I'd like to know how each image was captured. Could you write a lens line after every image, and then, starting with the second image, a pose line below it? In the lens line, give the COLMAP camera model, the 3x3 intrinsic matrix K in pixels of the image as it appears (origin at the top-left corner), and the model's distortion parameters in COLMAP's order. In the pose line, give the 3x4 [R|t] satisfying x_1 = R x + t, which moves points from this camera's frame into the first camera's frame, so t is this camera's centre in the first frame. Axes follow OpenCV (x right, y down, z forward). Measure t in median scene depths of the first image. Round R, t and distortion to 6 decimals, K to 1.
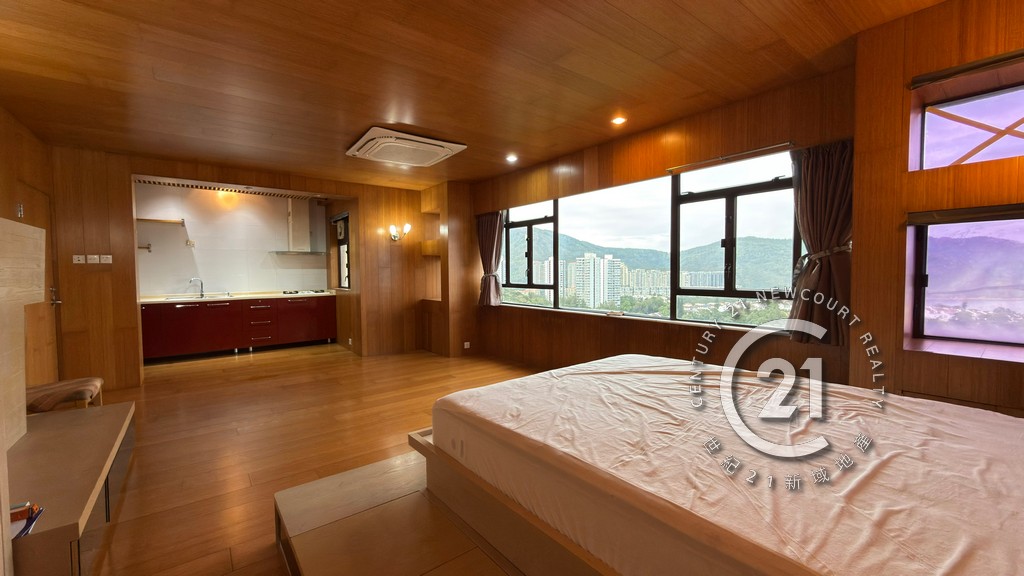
lens RADIAL K [[405.6, 0, 510.8], [0, 405.6, 284.6], [0, 0, 1]] dist [0.003362, 0.000030]
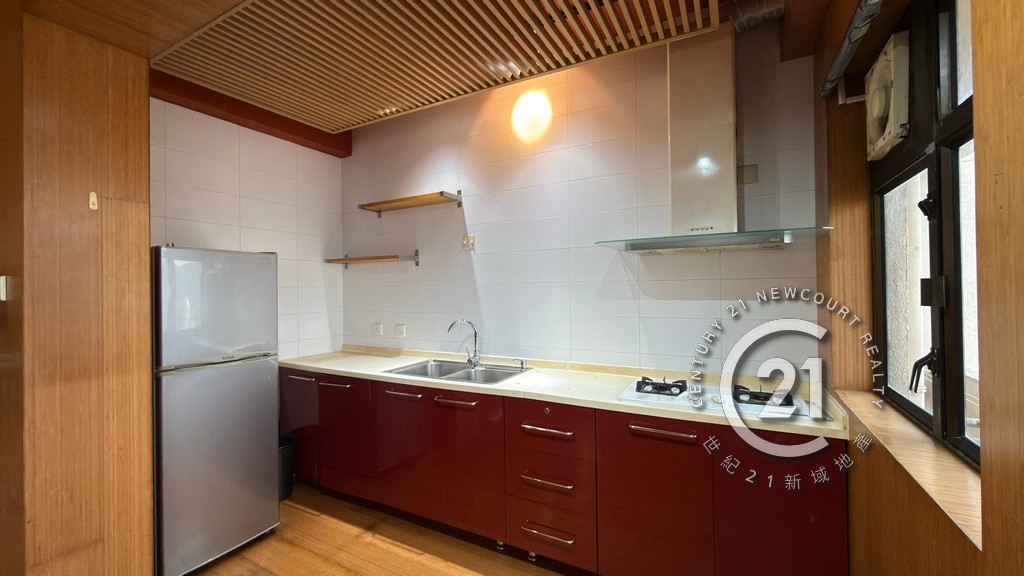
lens RADIAL K [[405.6, 0, 514.8], [0, 405.6, 289.5], [0, 0, 1]] dist [0.003362, 0.000030]
pose [[0.400599, -0.003000, -0.916248, -0.323757], [-0.028689, 0.999463, -0.015815, -0.039089], [0.915804, 0.032621, 0.400298, 0.790771]]
